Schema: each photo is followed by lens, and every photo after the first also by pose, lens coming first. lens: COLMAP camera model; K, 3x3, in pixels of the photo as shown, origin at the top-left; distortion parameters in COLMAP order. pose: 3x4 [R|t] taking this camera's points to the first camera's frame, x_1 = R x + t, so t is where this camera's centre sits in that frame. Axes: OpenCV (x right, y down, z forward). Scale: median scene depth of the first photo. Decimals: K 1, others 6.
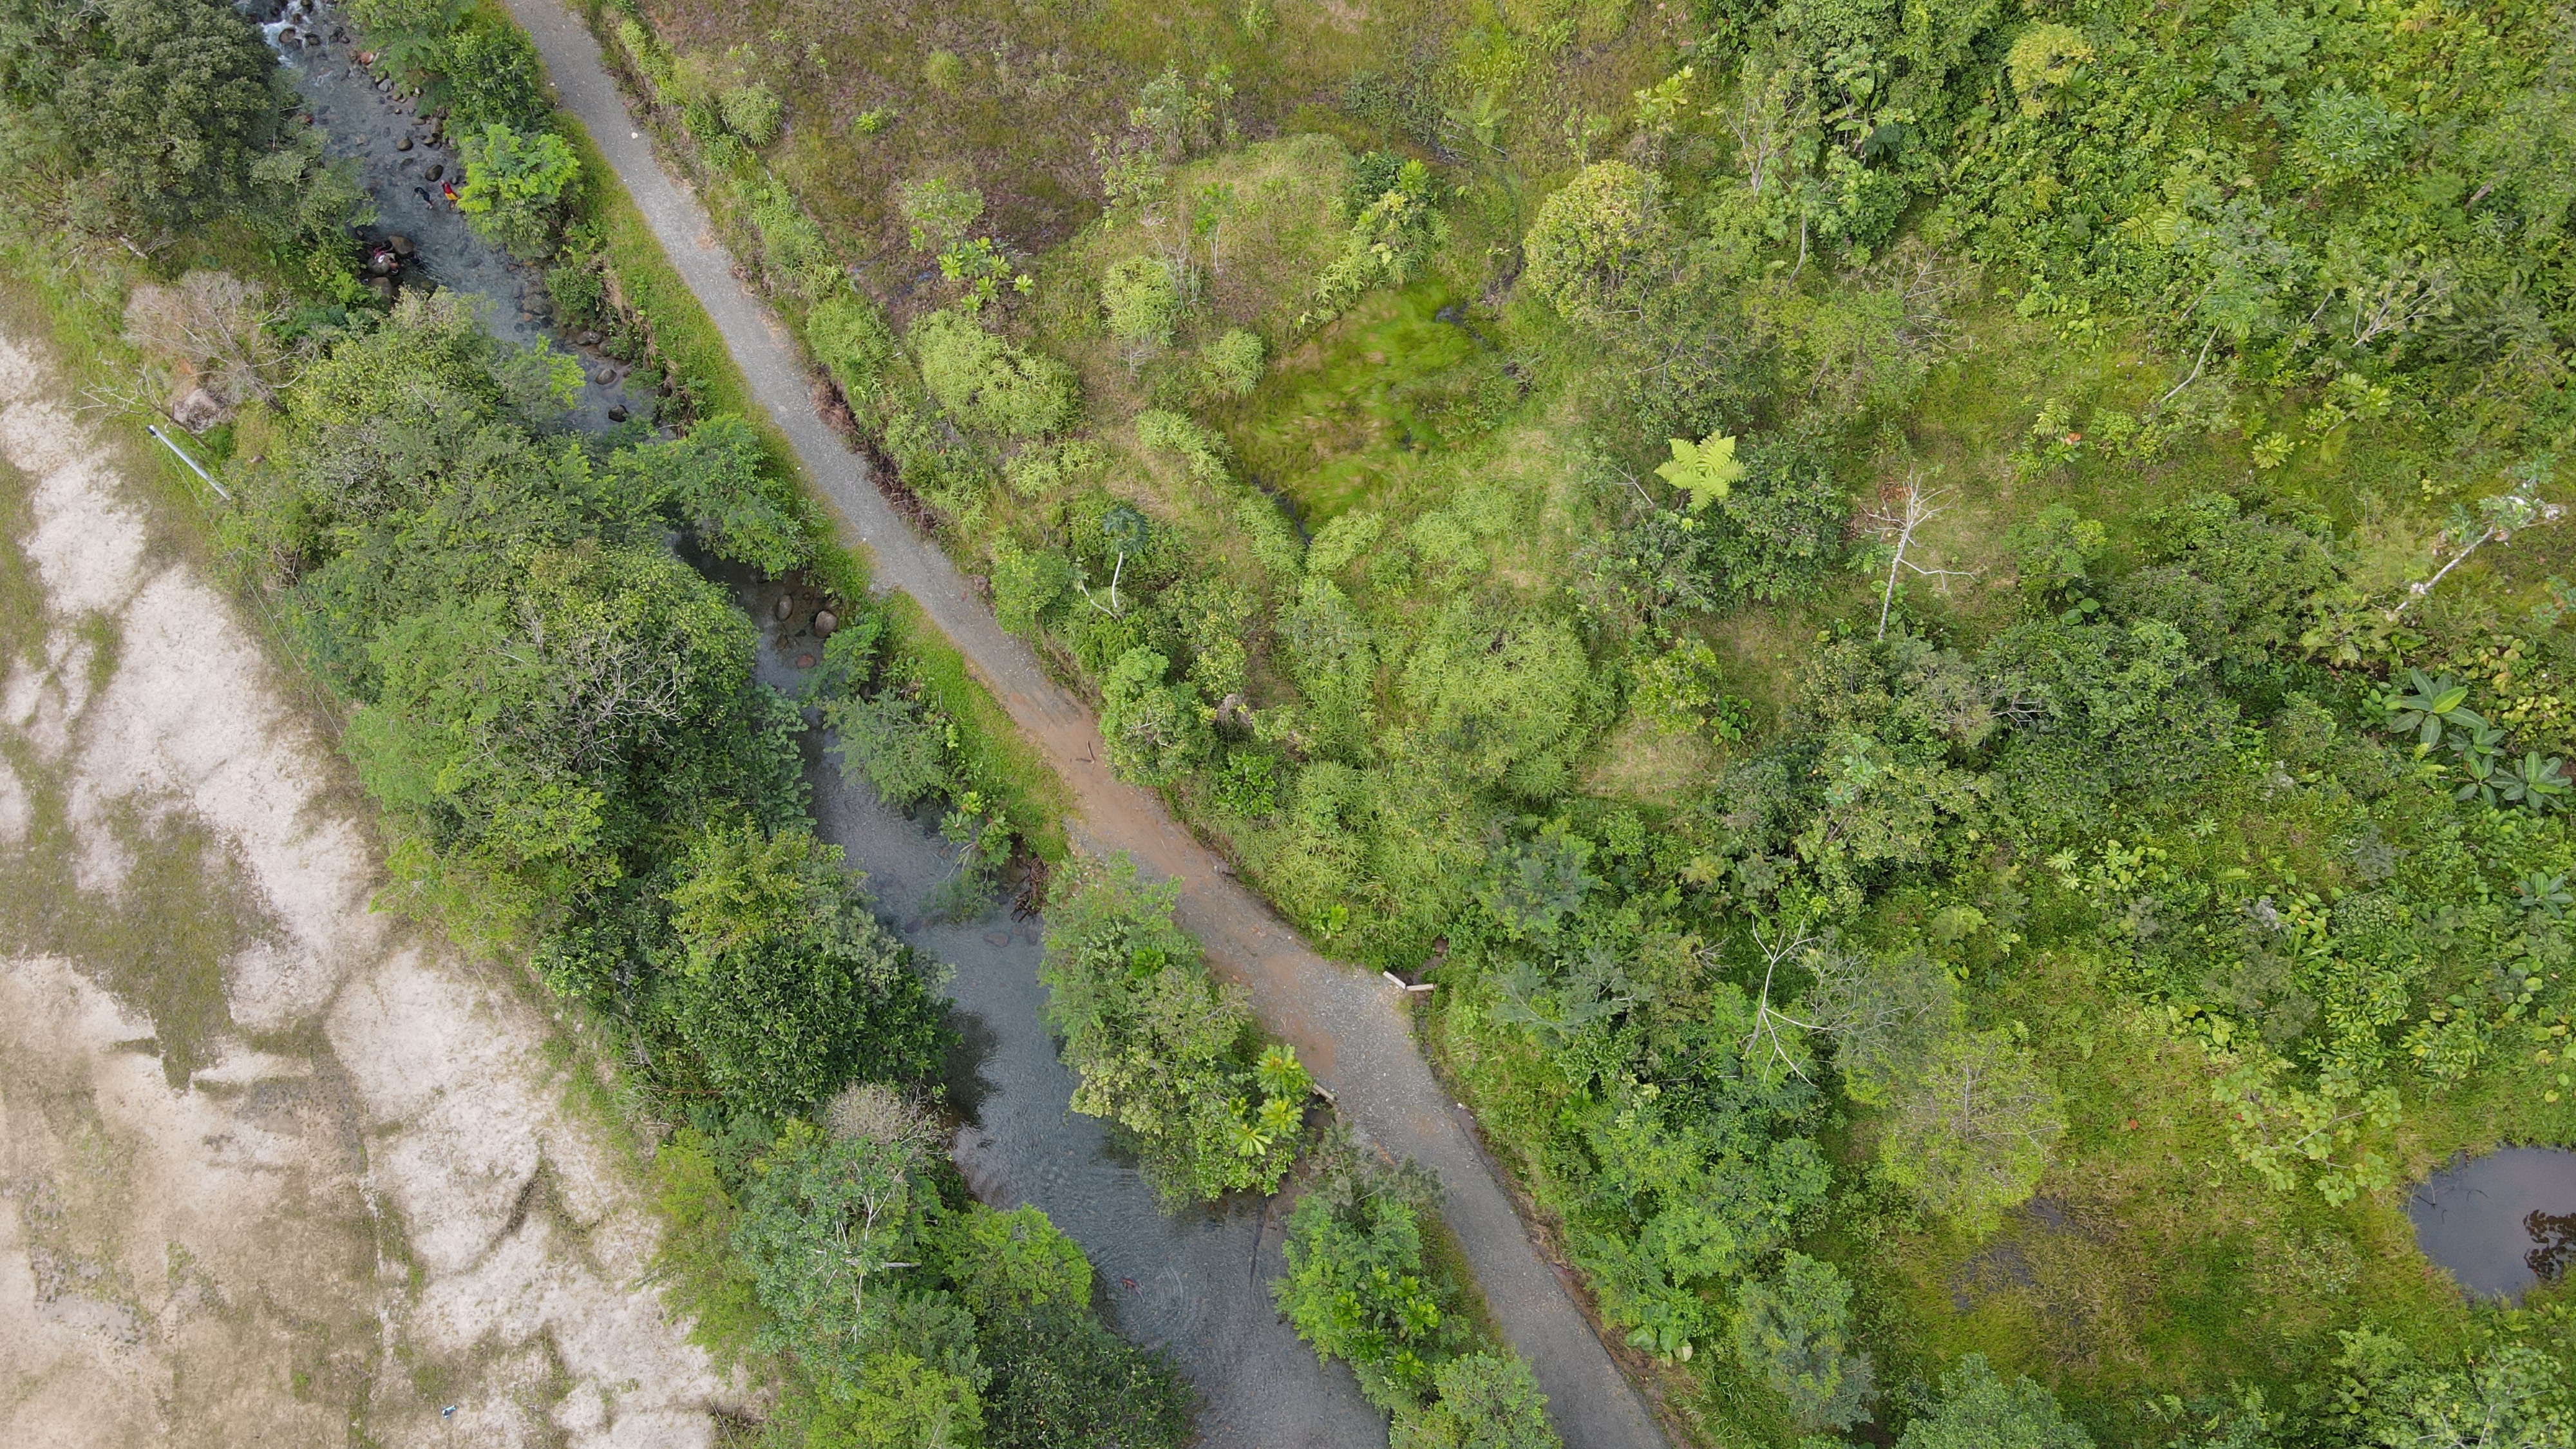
lens RADIAL K [[1908.0, 0, 1288.0], [0, 1908.0, 724.5], [0, 0, 1]] dist [-0.014336, 0.053897]
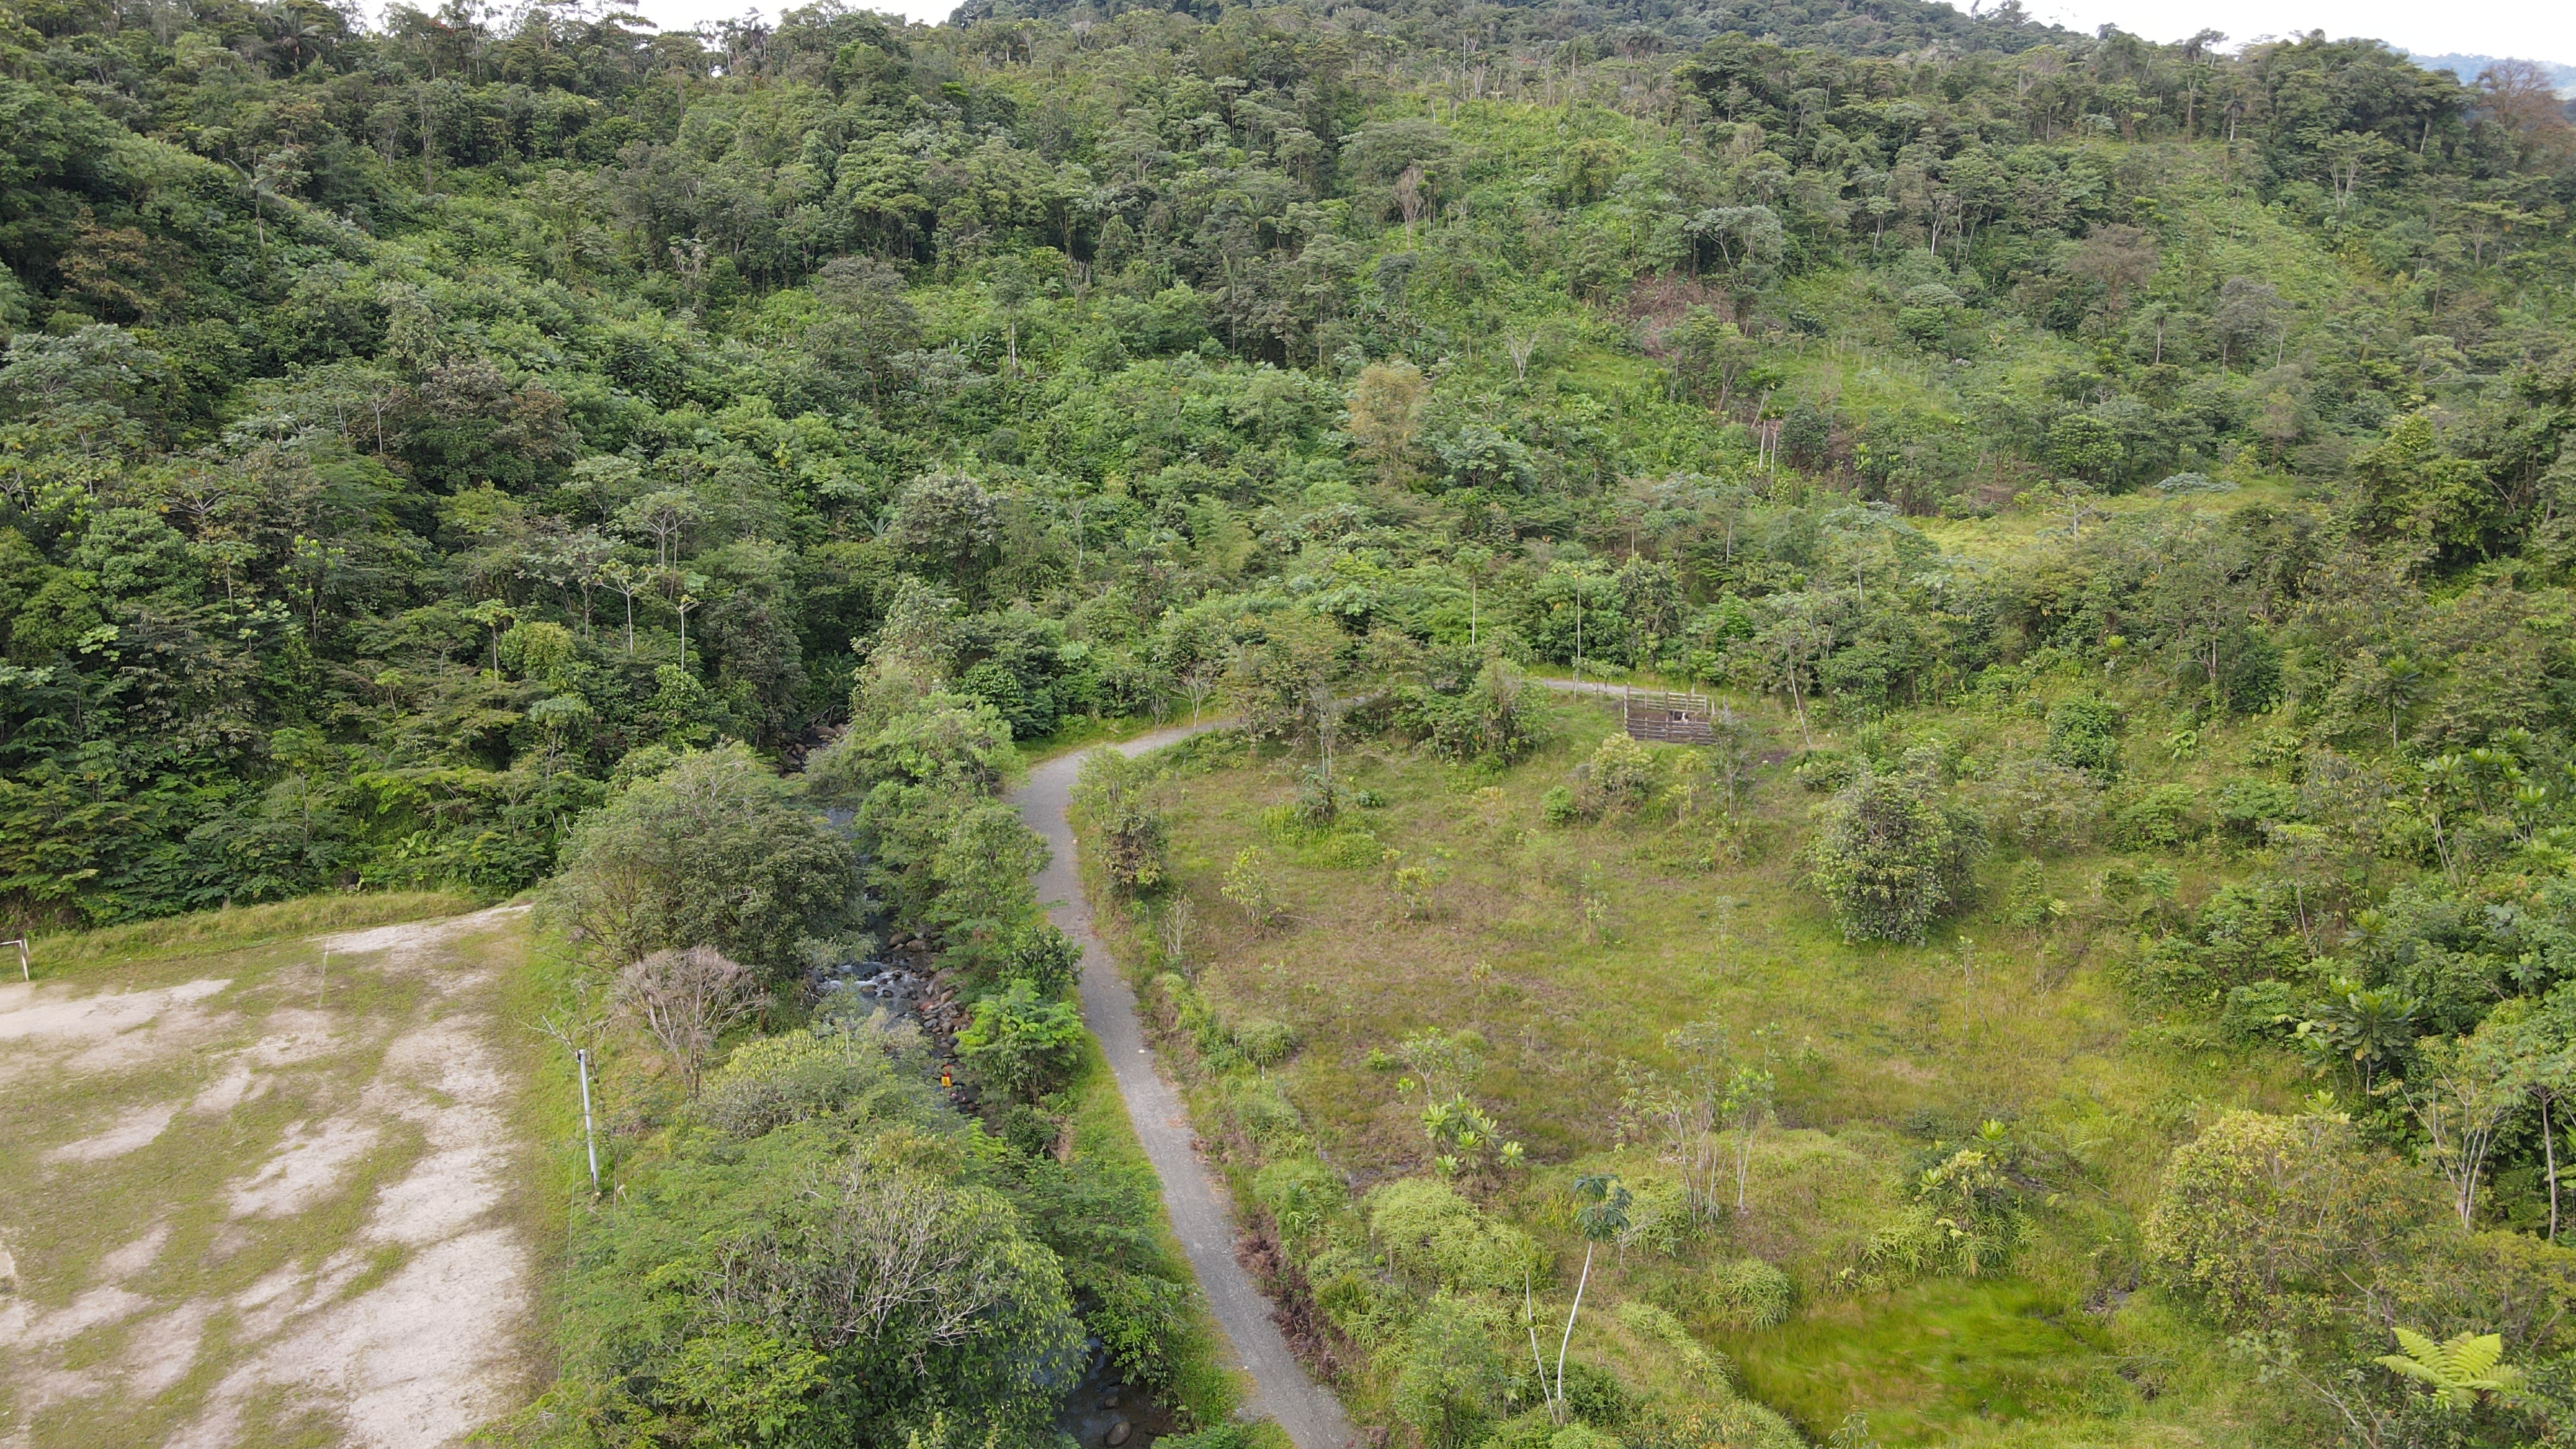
lens RADIAL K [[1908.0, 0, 1288.0], [0, 1908.0, 724.5], [0, 0, 1]] dist [-0.014336, 0.053897]
pose [[0.951268, 0.074418, -0.299251, 0.008290], [-0.286229, 0.574136, -0.767099, 0.344094], [0.114725, 0.815371, 0.567458, 0.341311]]
